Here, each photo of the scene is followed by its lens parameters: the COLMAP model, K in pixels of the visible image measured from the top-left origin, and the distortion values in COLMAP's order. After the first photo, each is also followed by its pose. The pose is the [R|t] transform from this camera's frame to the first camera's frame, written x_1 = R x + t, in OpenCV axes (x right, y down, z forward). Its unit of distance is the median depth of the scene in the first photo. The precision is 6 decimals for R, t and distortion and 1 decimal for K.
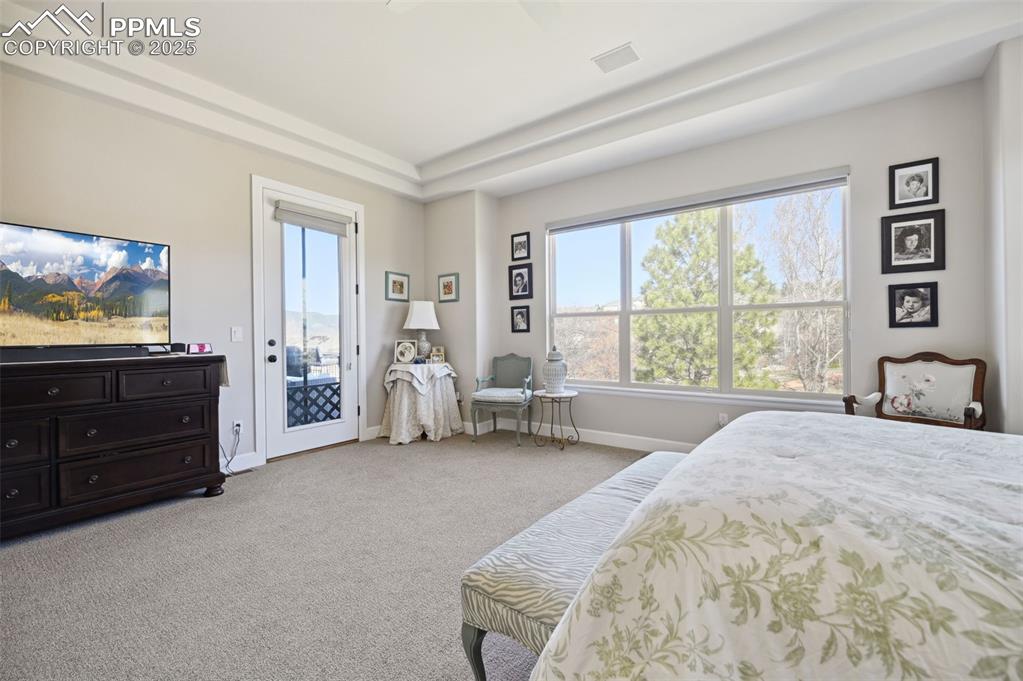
lens RADIAL K [[419.2, 0, 520.0], [0, 419.2, 338.7], [0, 0, 1]] dist [-0.001373, -0.000409]
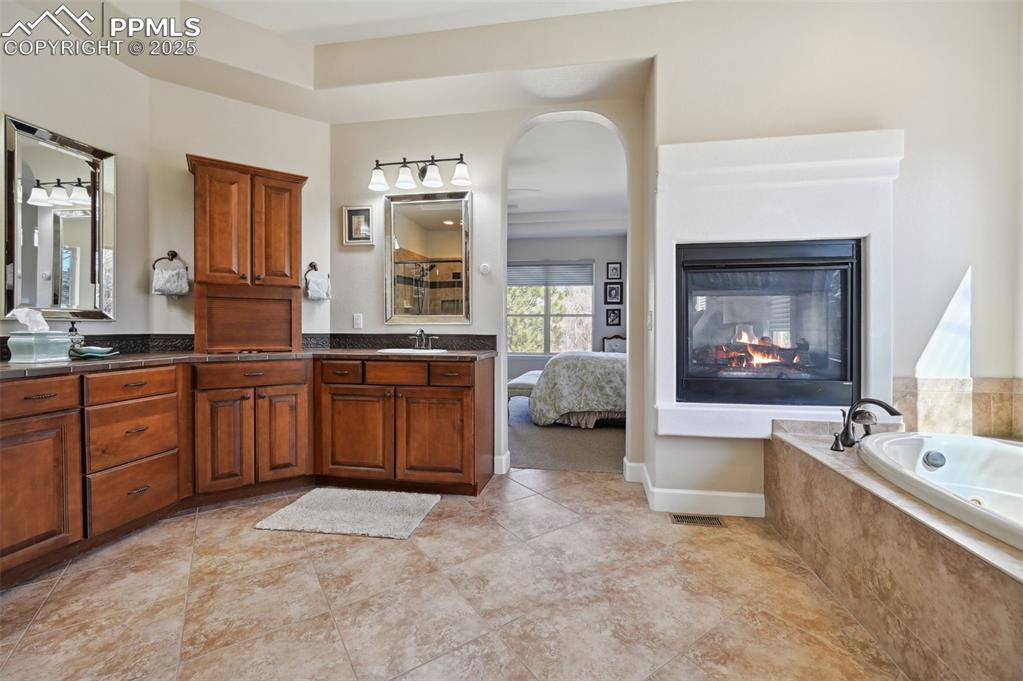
lens RADIAL K [[419.2, 0, 522.9], [0, 419.2, 327.5], [0, 0, 1]] dist [-0.001373, -0.000409]
pose [[0.895944, 0.017625, 0.443818, -0.720009], [-0.015088, 0.999843, -0.009247, 0.015703], [-0.443911, 0.001589, 0.896069, -1.084599]]
